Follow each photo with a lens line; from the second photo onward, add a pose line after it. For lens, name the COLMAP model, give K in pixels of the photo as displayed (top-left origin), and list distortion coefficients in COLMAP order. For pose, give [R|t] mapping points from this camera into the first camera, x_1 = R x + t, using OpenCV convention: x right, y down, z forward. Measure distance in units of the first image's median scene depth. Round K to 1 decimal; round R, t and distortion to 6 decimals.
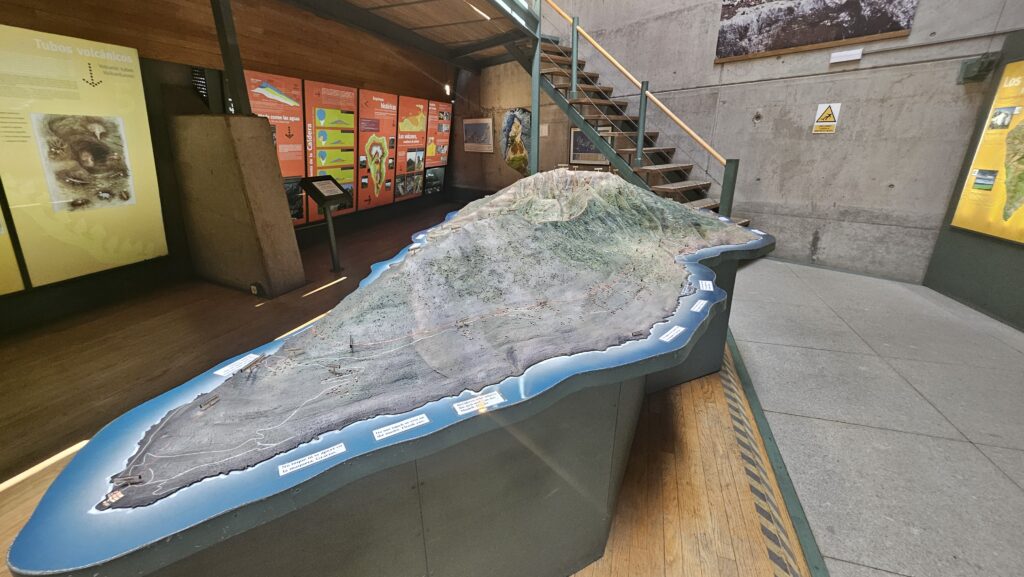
lens RADIAL K [[415.1, 0, 506.5], [0, 415.1, 278.2], [0, 0, 1]] dist [0.002082, 0.001816]
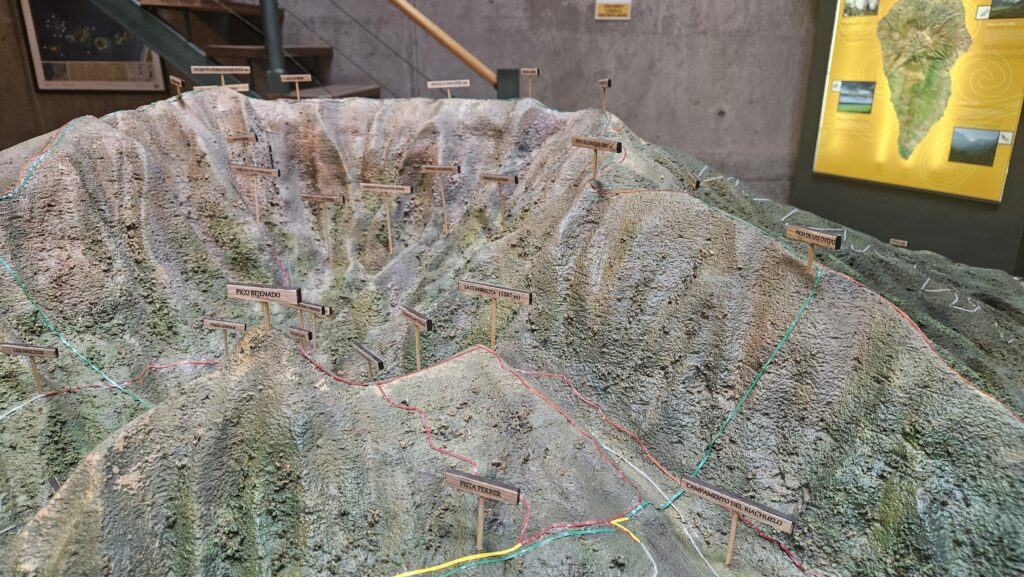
lens RADIAL K [[683.2, 0, 501.3], [0, 683.2, 286.9], [0, 0, 1]] dist [0.052554, -0.052527]
pose [[0.716012, -0.210366, 0.665637, 0.002839], [0.207544, 0.974548, 0.084743, -0.094364], [-0.666523, 0.077472, 0.741448, 0.368071]]
